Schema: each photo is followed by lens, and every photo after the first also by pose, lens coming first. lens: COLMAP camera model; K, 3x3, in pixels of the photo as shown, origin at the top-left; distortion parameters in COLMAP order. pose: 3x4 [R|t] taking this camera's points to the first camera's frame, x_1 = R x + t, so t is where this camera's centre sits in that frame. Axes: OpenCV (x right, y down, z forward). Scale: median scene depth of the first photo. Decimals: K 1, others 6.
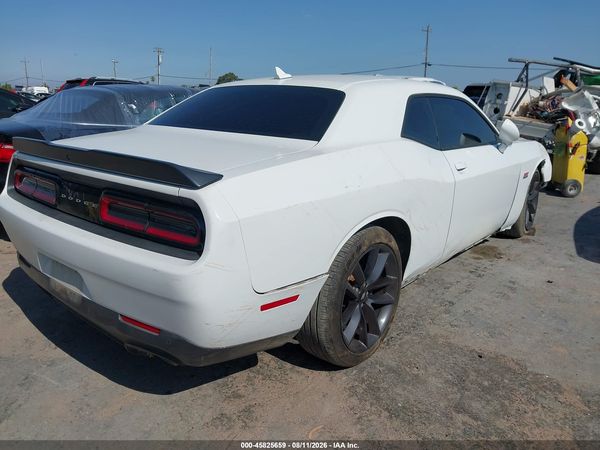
lens RADIAL K [[483.3, 0, 299.0], [0, 483.3, 223.7], [0, 0, 1]] dist [0.001789, -0.007683]
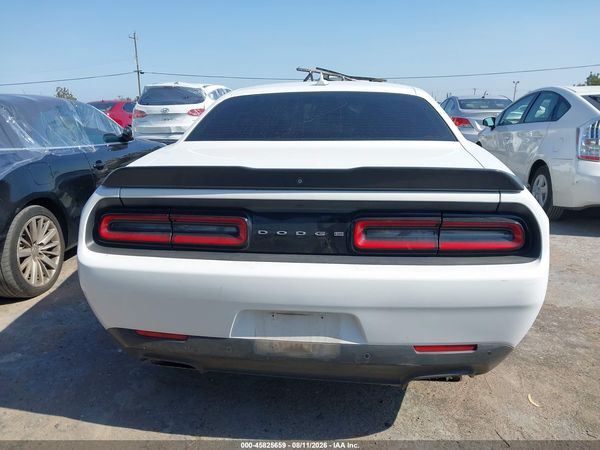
lens RADIAL K [[483.3, 0, 298.8], [0, 483.3, 224.2], [0, 0, 1]] dist [0.001789, -0.007683]
pose [[0.823773, -0.157102, 0.544718, -0.879289], [0.164967, 0.985685, 0.034802, -0.089502], [-0.542387, 0.061191, 0.837897, 0.307901]]
